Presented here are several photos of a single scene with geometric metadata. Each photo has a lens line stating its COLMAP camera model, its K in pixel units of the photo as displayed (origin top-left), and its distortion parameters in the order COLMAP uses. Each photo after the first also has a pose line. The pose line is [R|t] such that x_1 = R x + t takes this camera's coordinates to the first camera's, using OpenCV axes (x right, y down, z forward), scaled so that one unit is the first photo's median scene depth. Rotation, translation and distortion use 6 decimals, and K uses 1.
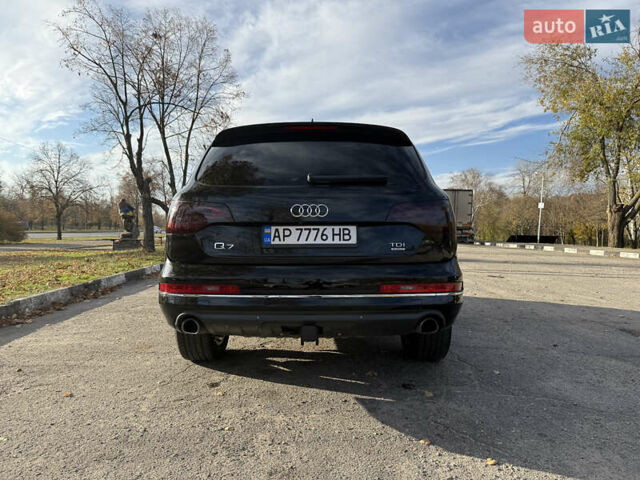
lens RADIAL K [[444.0, 0, 320.0], [0, 444.0, 240.0], [0, 0, 1]] dist [0.059088, -0.078003]
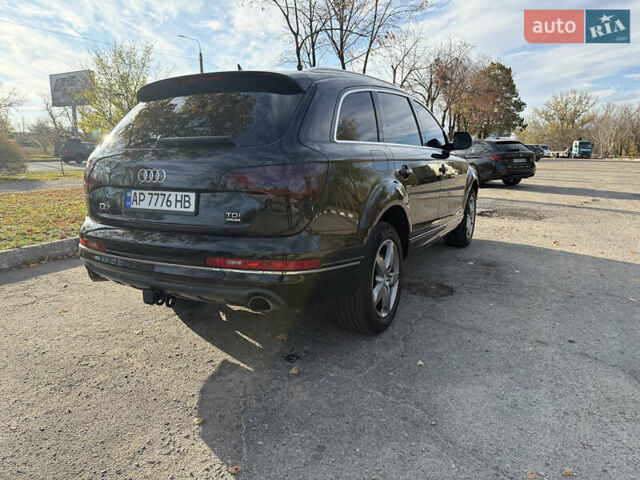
lens RADIAL K [[444.0, 0, 320.0], [0, 444.0, 240.0], [0, 0, 1]] dist [0.059088, -0.078003]
pose [[0.889349, 0.084743, -0.449307, 0.759220], [-0.005650, 0.984636, 0.174526, -0.100785], [0.457194, -0.152676, 0.876164, 0.269340]]
